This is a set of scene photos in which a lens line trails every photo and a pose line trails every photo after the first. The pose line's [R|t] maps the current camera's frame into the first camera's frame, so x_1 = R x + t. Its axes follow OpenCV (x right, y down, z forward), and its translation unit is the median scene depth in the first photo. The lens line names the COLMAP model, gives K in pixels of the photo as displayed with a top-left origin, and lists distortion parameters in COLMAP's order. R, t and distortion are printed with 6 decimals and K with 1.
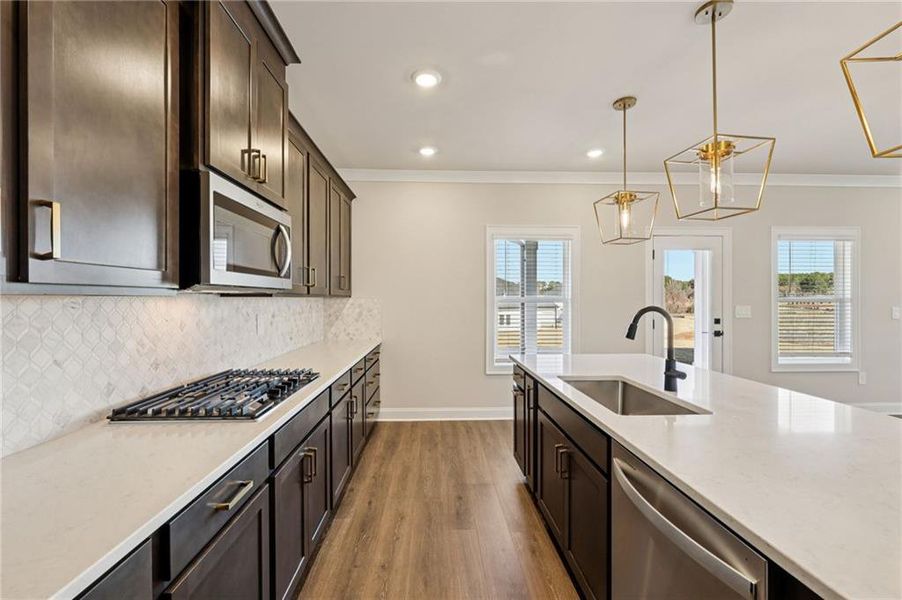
lens RADIAL K [[366.0, 0, 442.7], [0, 366.0, 298.3], [0, 0, 1]] dist [-0.000583, -0.000293]
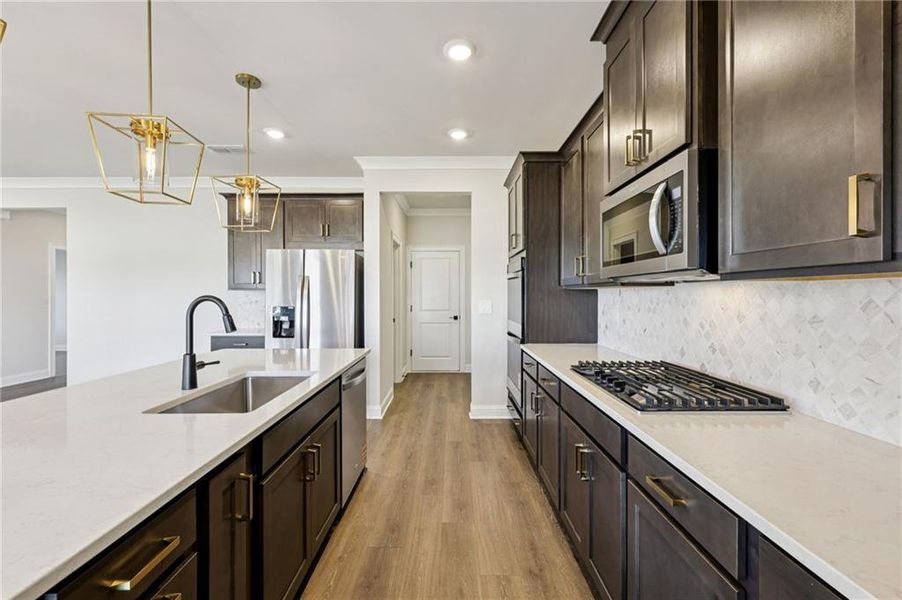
lens RADIAL K [[367.8, 0, 456.7], [0, 367.8, 295.8], [0, 0, 1]] dist [0.009269, -0.000068]
pose [[-0.999808, 0.002499, 0.019445, -0.028094], [0.002485, 0.999997, -0.000762, 0.012261], [-0.019447, -0.000713, -0.999811, 0.961205]]
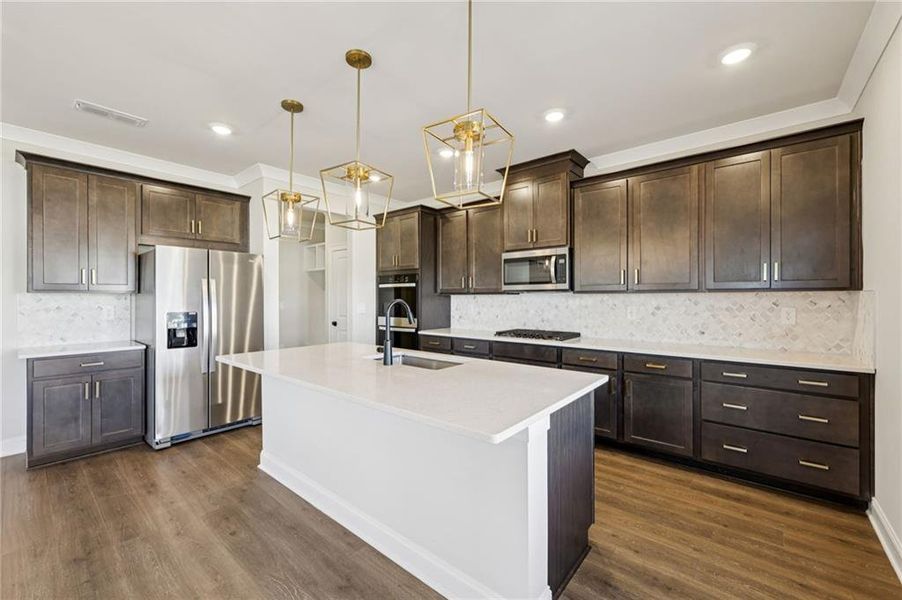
lens RADIAL K [[366.0, 0, 447.5], [0, 366.0, 298.8], [0, 0, 1]] dist [-0.000583, -0.000293]
pose [[-0.673419, 0.004654, -0.739246, 0.732705], [0.005164, 0.999985, 0.001592, 0.008815], [0.739243, -0.002745, -0.673433, 1.034657]]
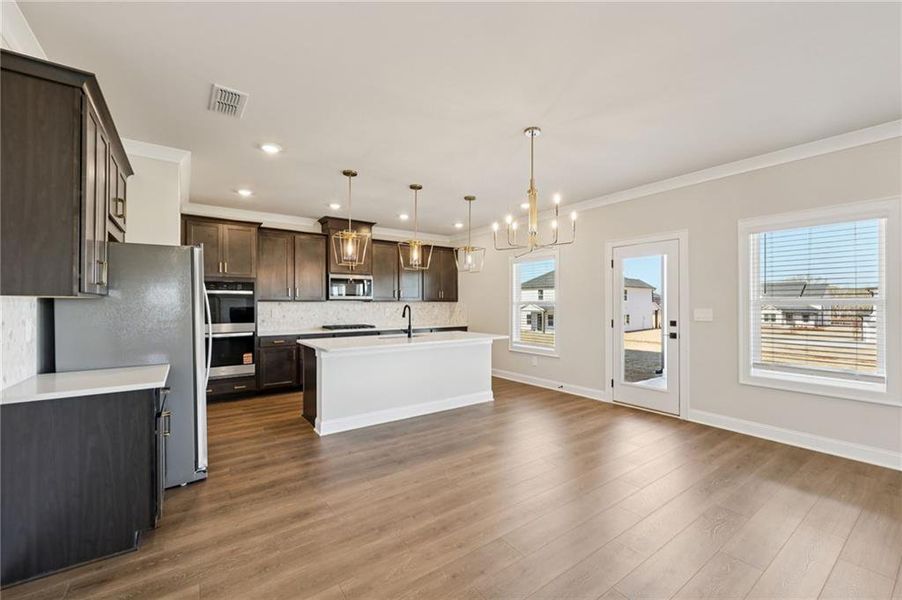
lens RADIAL K [[366.0, 0, 438.9], [0, 366.0, 304.6], [0, 0, 1]] dist [-0.000583, -0.000293]
pose [[0.535917, 0.001132, -0.844270, 1.490699], [0.002719, 0.999992, 0.003067, 0.006153], [0.844266, -0.003940, 0.535909, -0.110269]]
